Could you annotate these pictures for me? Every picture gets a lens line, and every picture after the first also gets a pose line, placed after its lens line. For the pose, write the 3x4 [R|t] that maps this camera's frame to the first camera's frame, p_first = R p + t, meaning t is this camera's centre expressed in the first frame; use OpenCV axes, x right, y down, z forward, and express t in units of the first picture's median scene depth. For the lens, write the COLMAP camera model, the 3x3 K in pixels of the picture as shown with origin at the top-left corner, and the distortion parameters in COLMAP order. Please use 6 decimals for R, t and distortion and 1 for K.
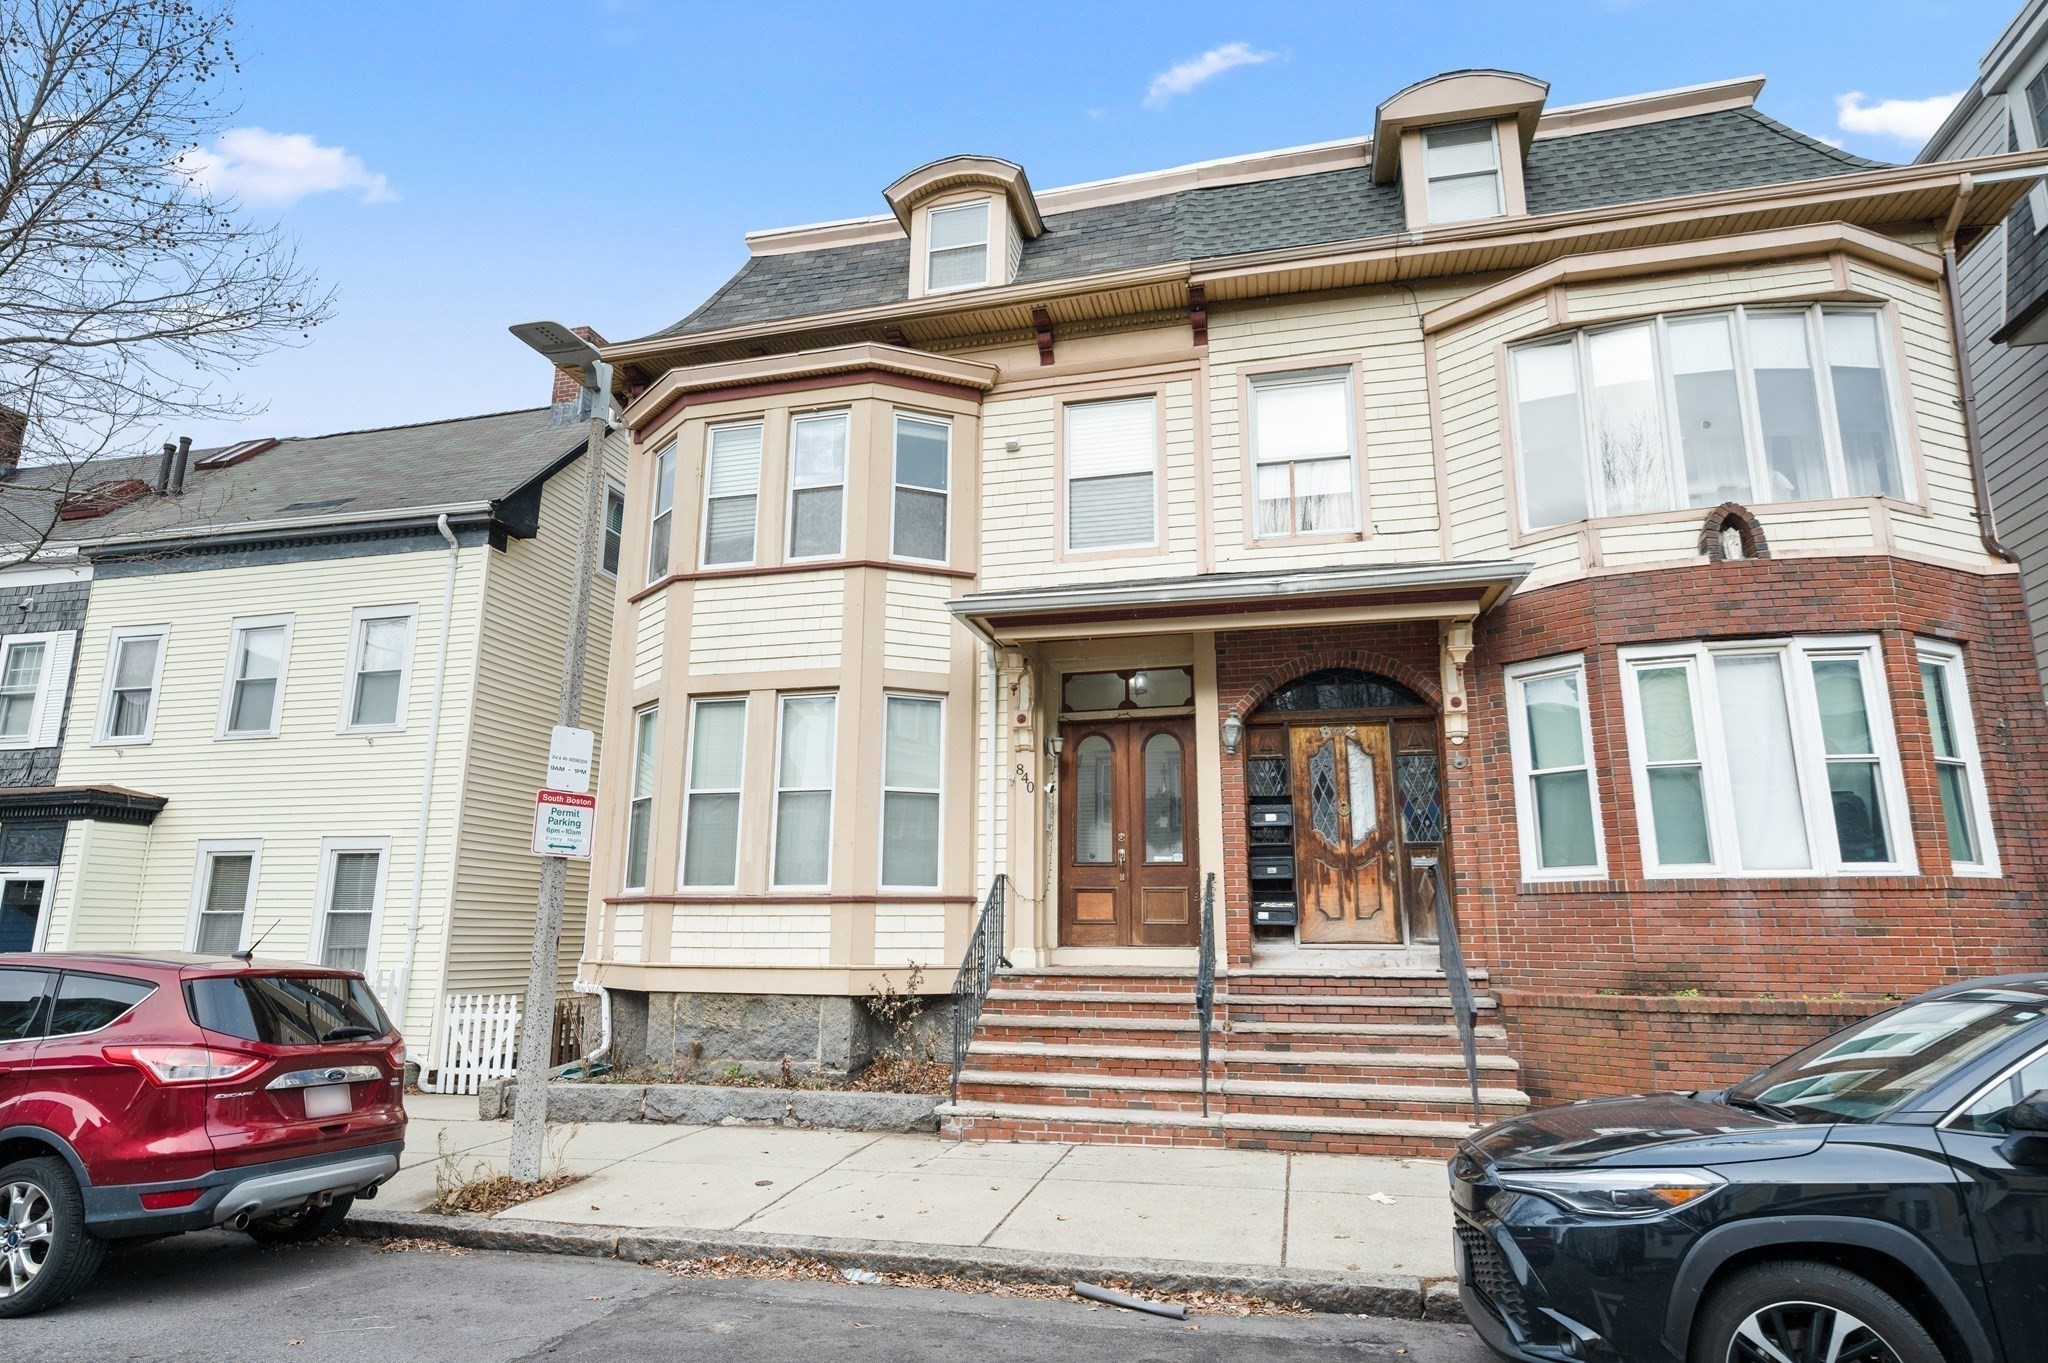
lens RADIAL K [[1130.1, 0, 1021.0], [0, 1130.1, 685.5], [0, 0, 1]] dist [-0.003661, 0.000987]
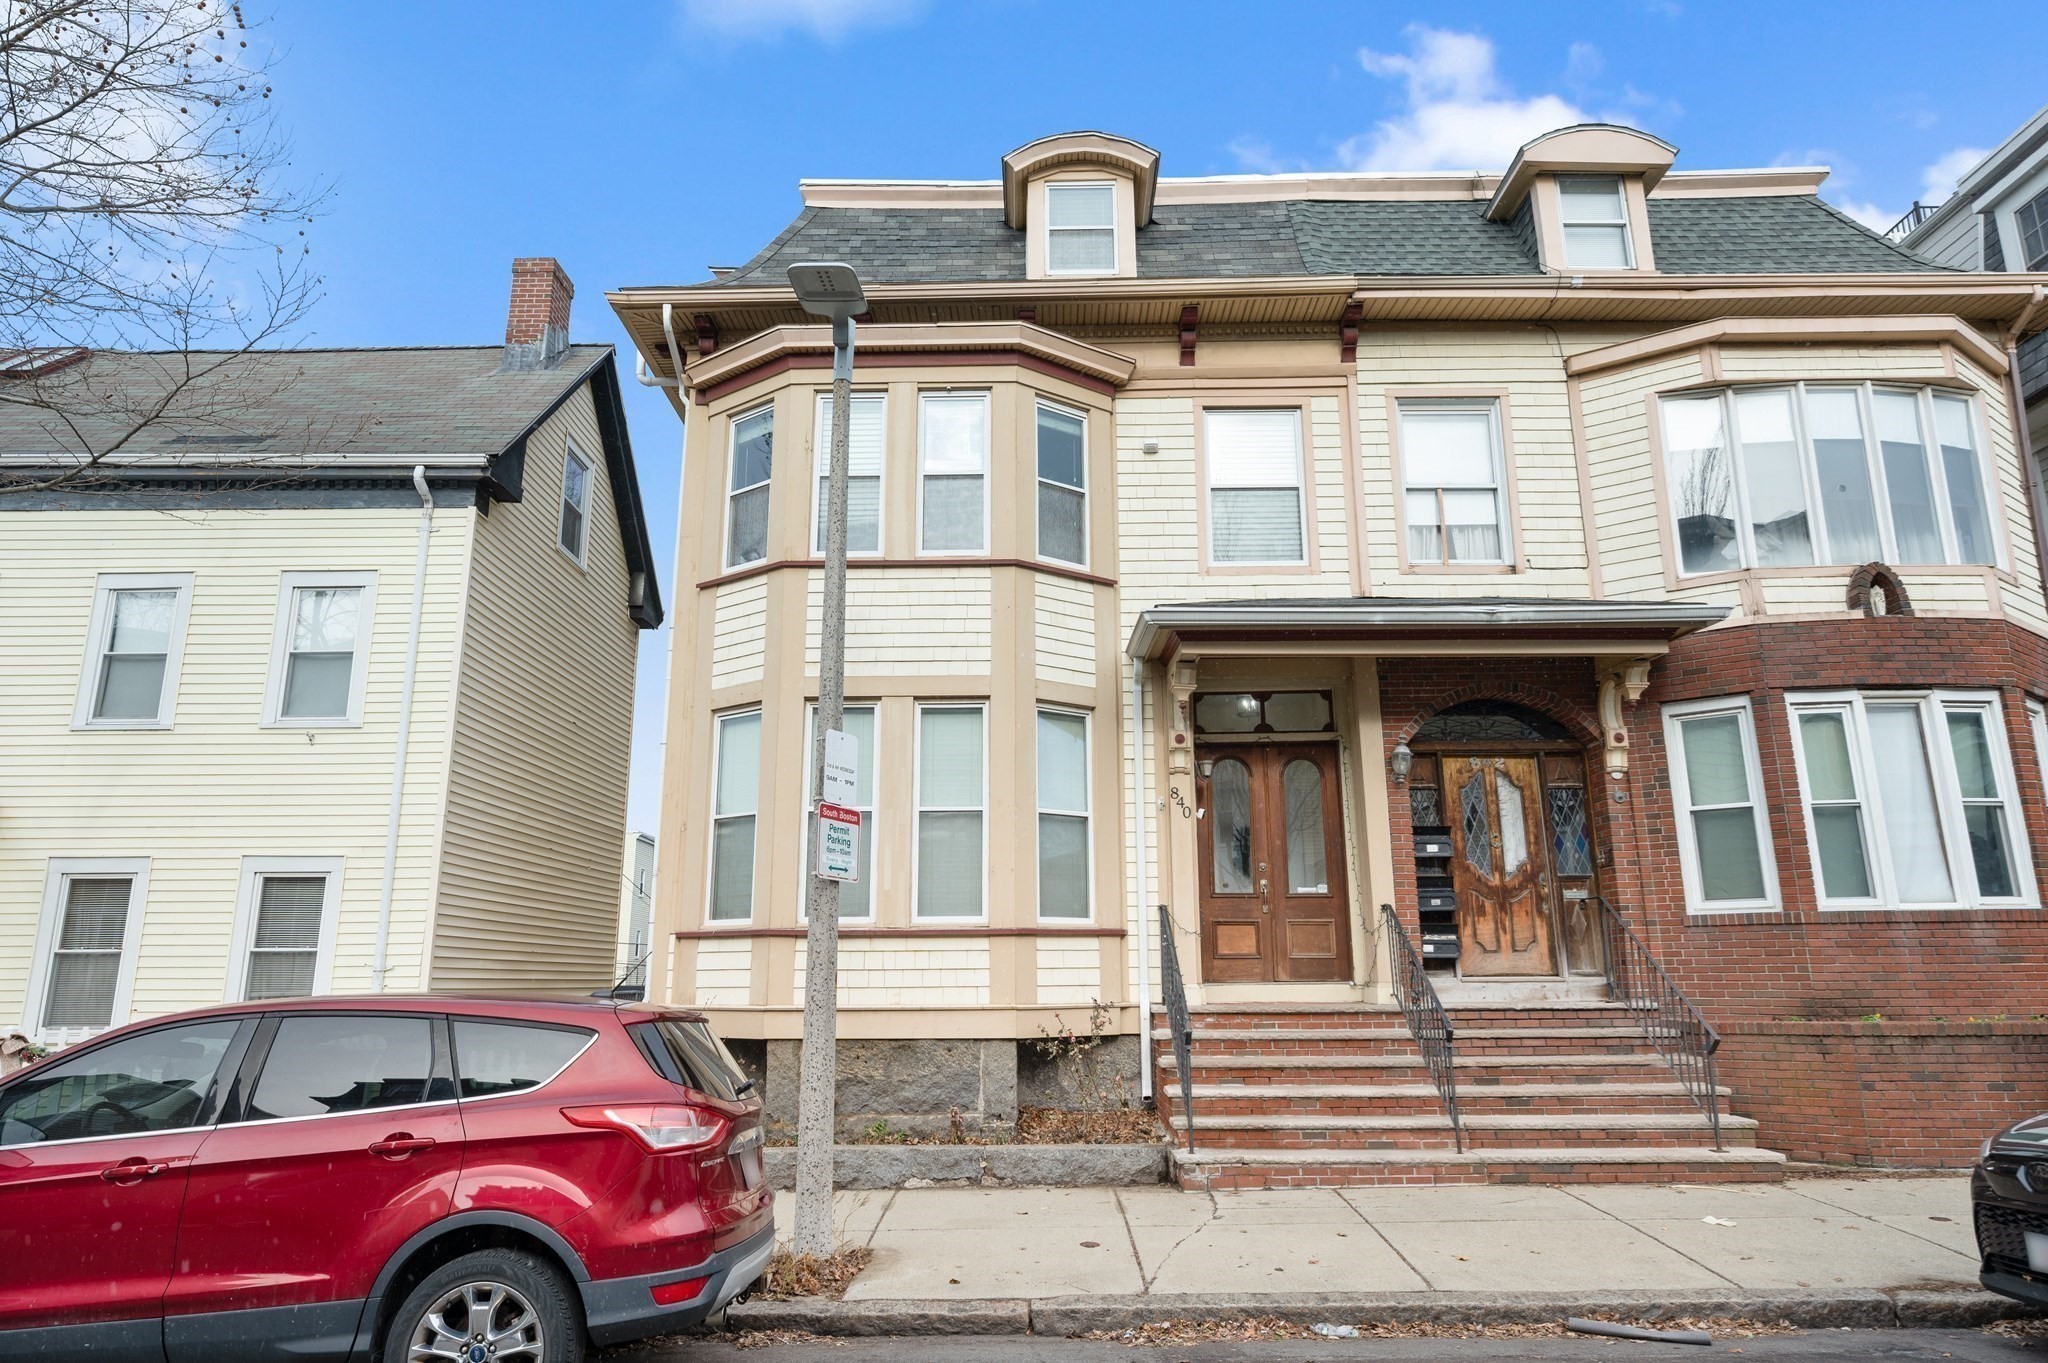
lens RADIAL K [[1234.5, 0, 1027.5], [0, 1234.5, 683.8], [0, 0, 1]] dist [-0.001991, 0.000397]
pose [[0.972747, 0.045205, 0.227420, -0.373977], [-0.041204, 0.998902, -0.022313, 0.012239], [-0.228179, 0.012334, 0.973541, 0.032541]]
